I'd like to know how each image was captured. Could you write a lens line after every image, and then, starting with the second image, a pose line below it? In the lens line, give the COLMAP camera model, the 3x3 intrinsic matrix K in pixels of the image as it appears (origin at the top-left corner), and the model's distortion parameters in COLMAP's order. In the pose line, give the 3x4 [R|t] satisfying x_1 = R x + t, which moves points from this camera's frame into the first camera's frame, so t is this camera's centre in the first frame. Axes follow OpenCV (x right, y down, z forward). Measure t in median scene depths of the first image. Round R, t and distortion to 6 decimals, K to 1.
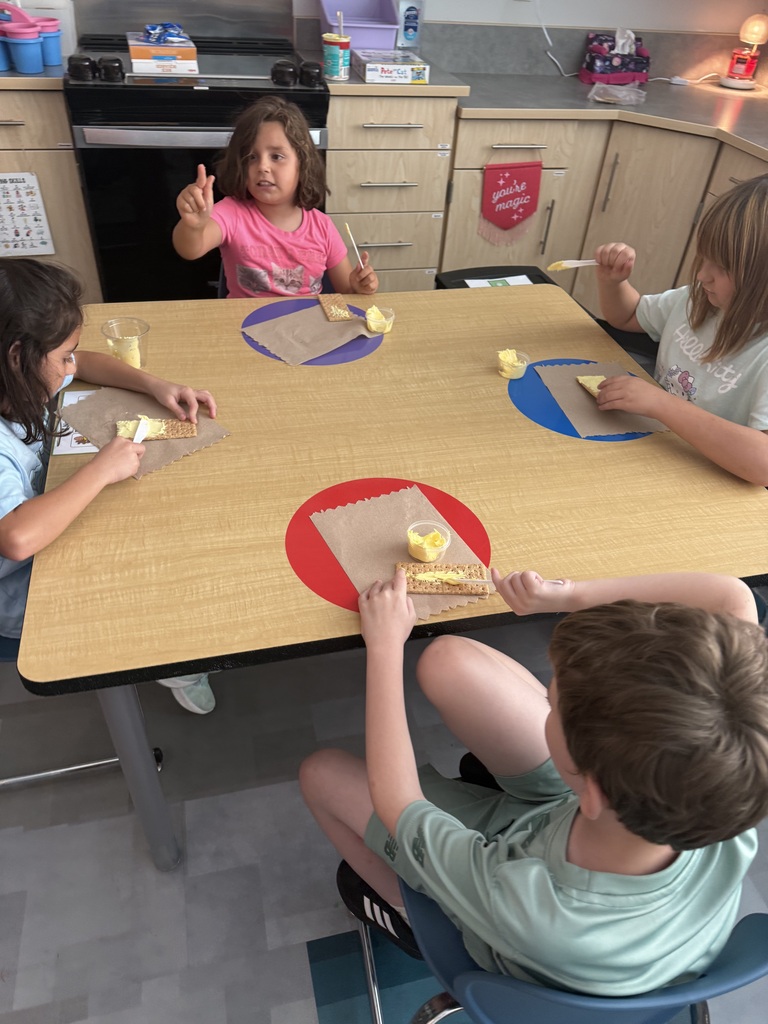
lens RADIAL K [[727.2, 0, 382.7], [0, 727.2, 522.4], [0, 0, 1]] dist [-0.014148, -0.003637]
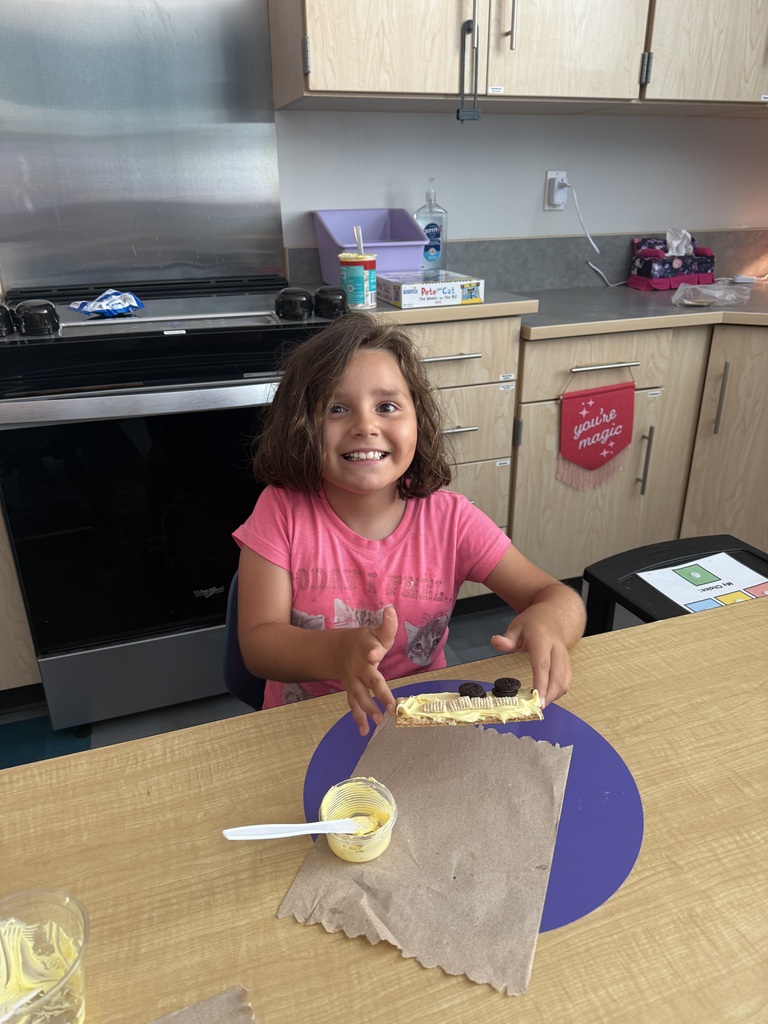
lens RADIAL K [[727.2, 0, 387.5], [0, 727.2, 503.7], [0, 0, 1]] dist [-0.014148, -0.003637]
pose [[0.992295, -0.107292, 0.061967, -0.091781], [0.121041, 0.946285, -0.299823, -0.181596], [-0.026470, 0.305013, 0.951980, 0.323467]]
